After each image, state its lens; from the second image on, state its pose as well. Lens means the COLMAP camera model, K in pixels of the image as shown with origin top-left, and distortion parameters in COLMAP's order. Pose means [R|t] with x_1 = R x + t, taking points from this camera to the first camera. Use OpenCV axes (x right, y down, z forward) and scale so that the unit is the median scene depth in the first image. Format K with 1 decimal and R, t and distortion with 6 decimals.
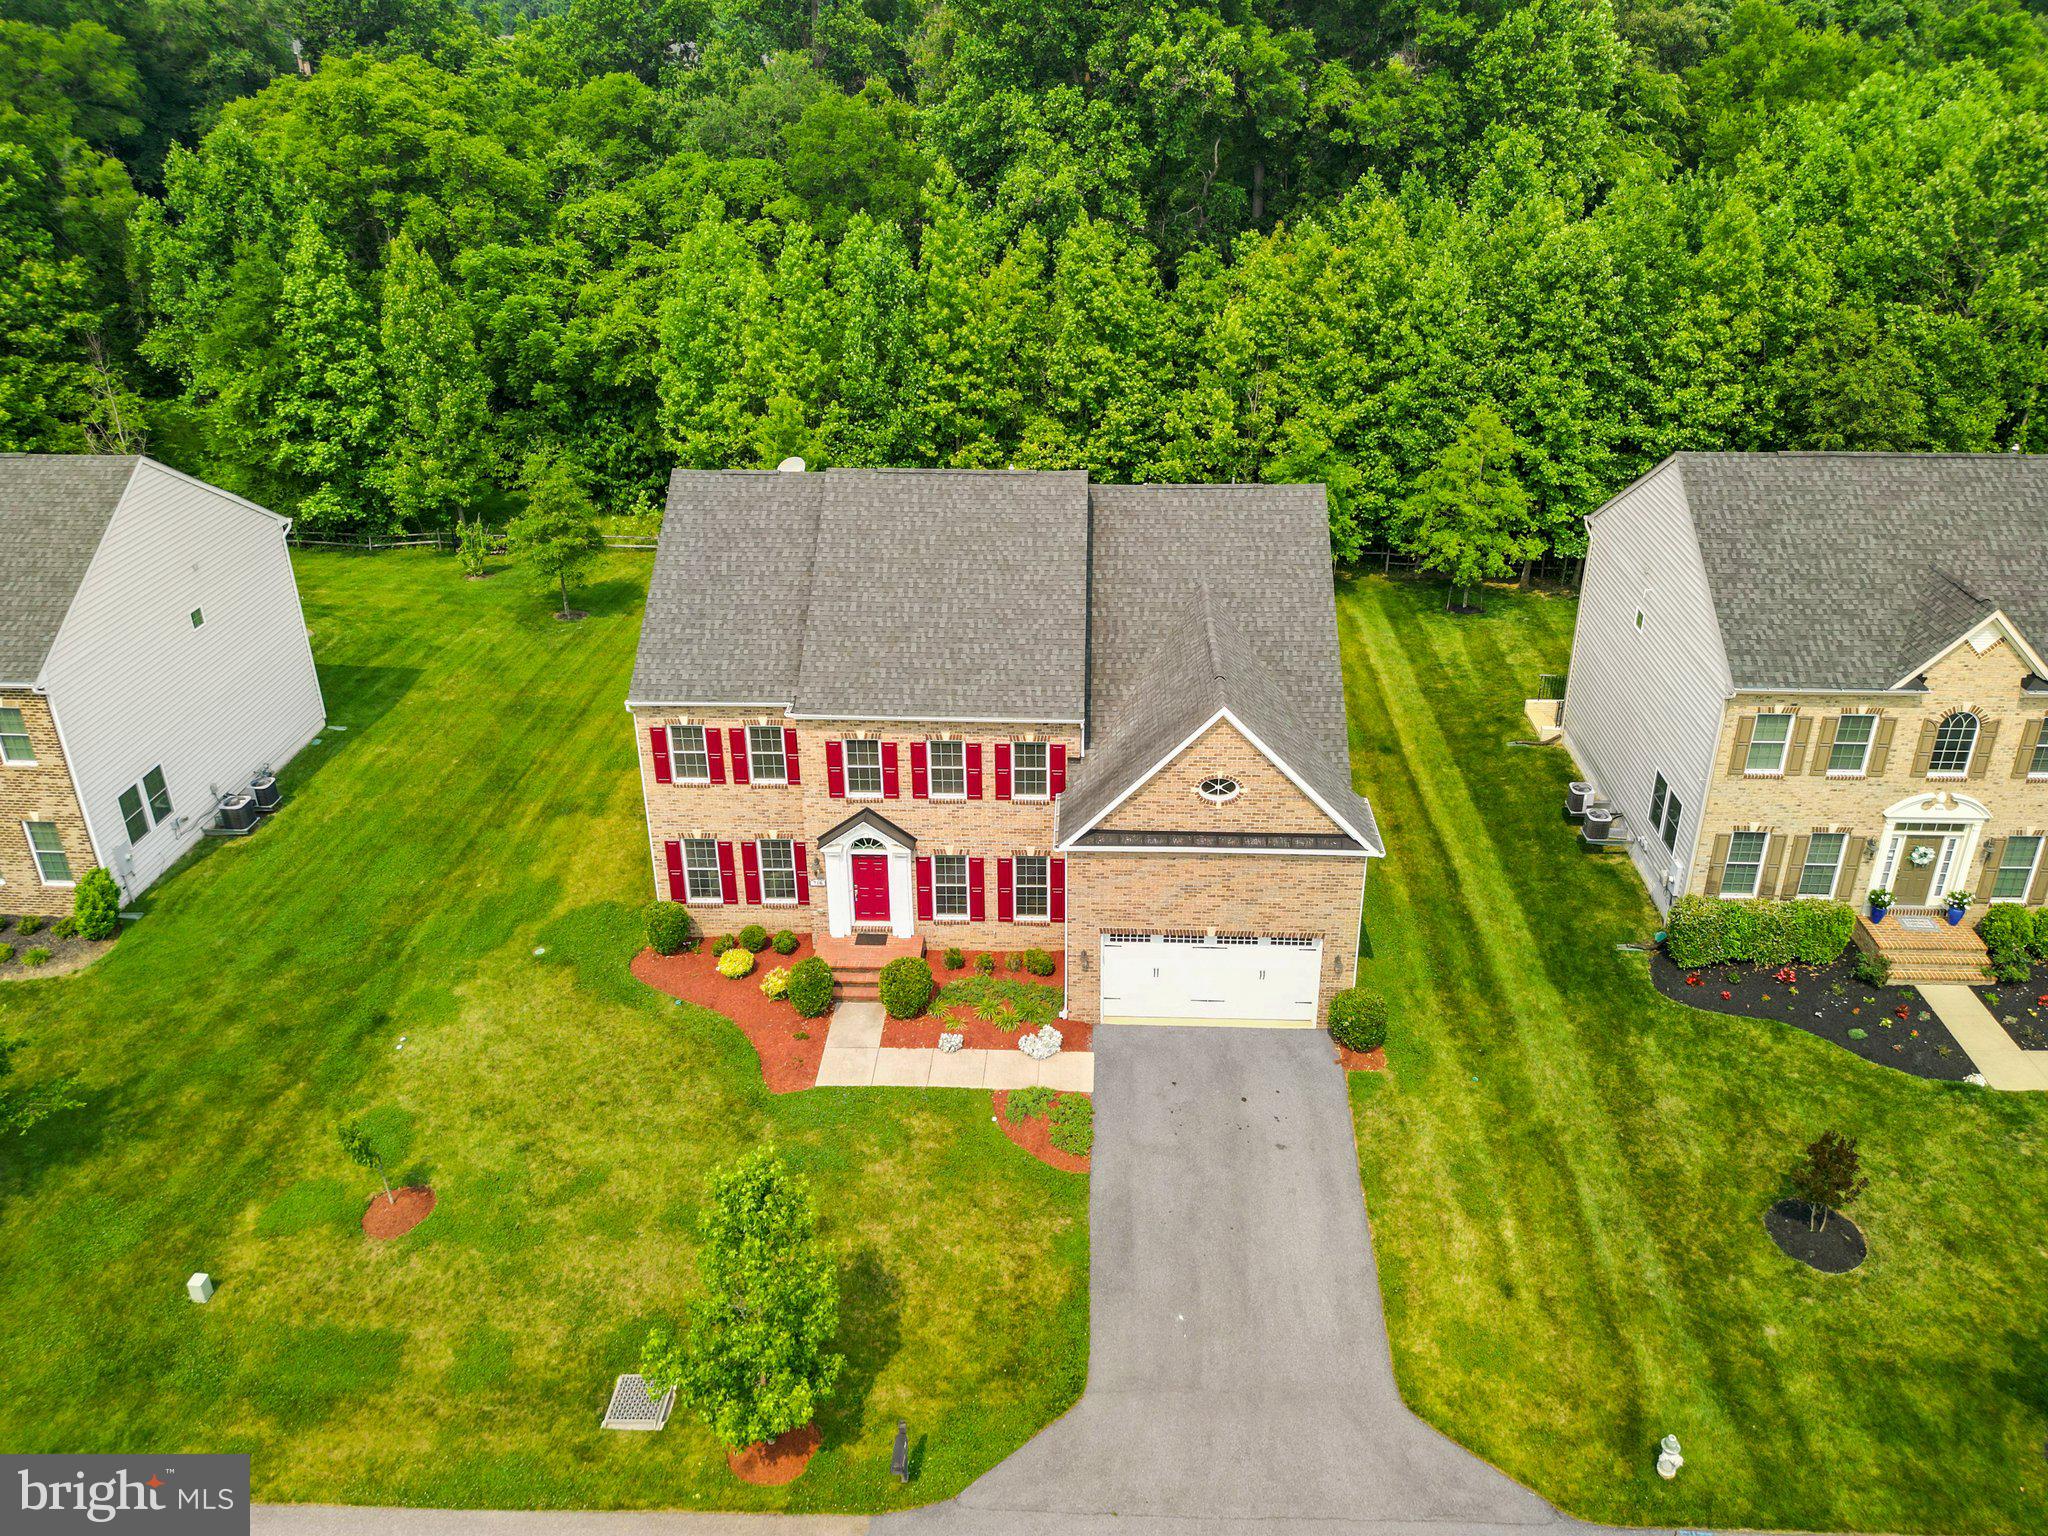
lens RADIAL K [[1491.7, 0, 1060.3], [0, 1491.7, 629.8], [0, 0, 1]] dist [0.057946, -0.048786]
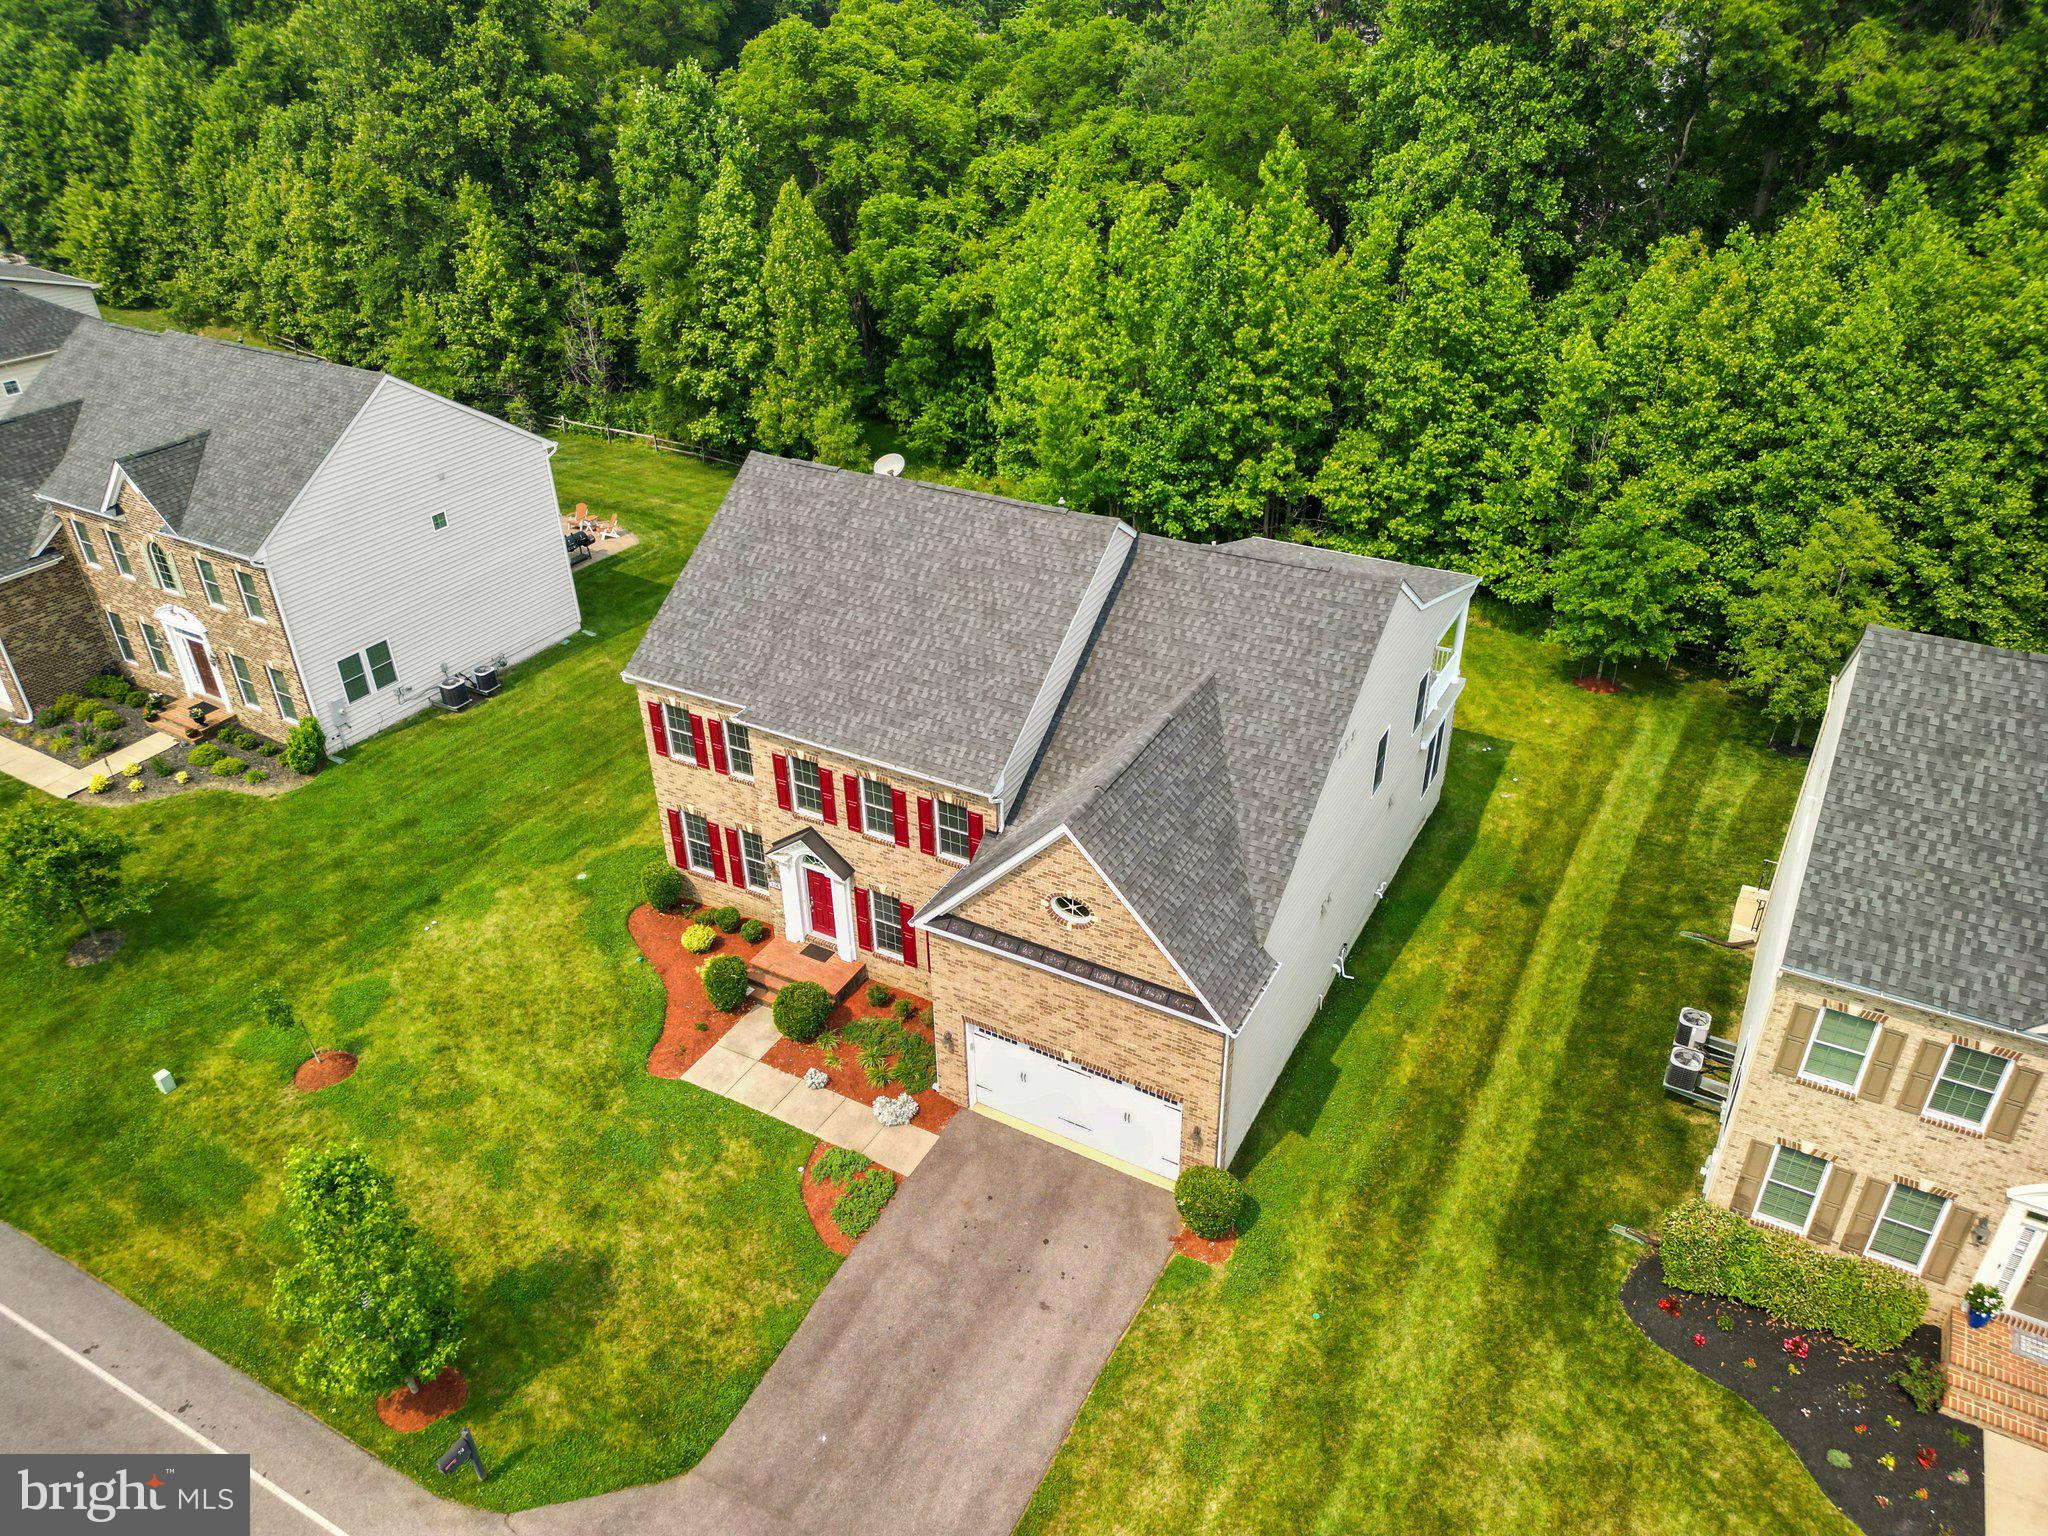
lens RADIAL K [[1442.3, 0, 1024.0], [0, 1442.3, 768.0], [0, 0, 1]] dist [0.066840, -0.063877]
pose [[0.885391, 0.229477, -0.404256, 0.364457], [-0.176564, 0.970497, 0.164199, -0.098146], [0.430009, -0.074003, 0.899787, 0.203272]]
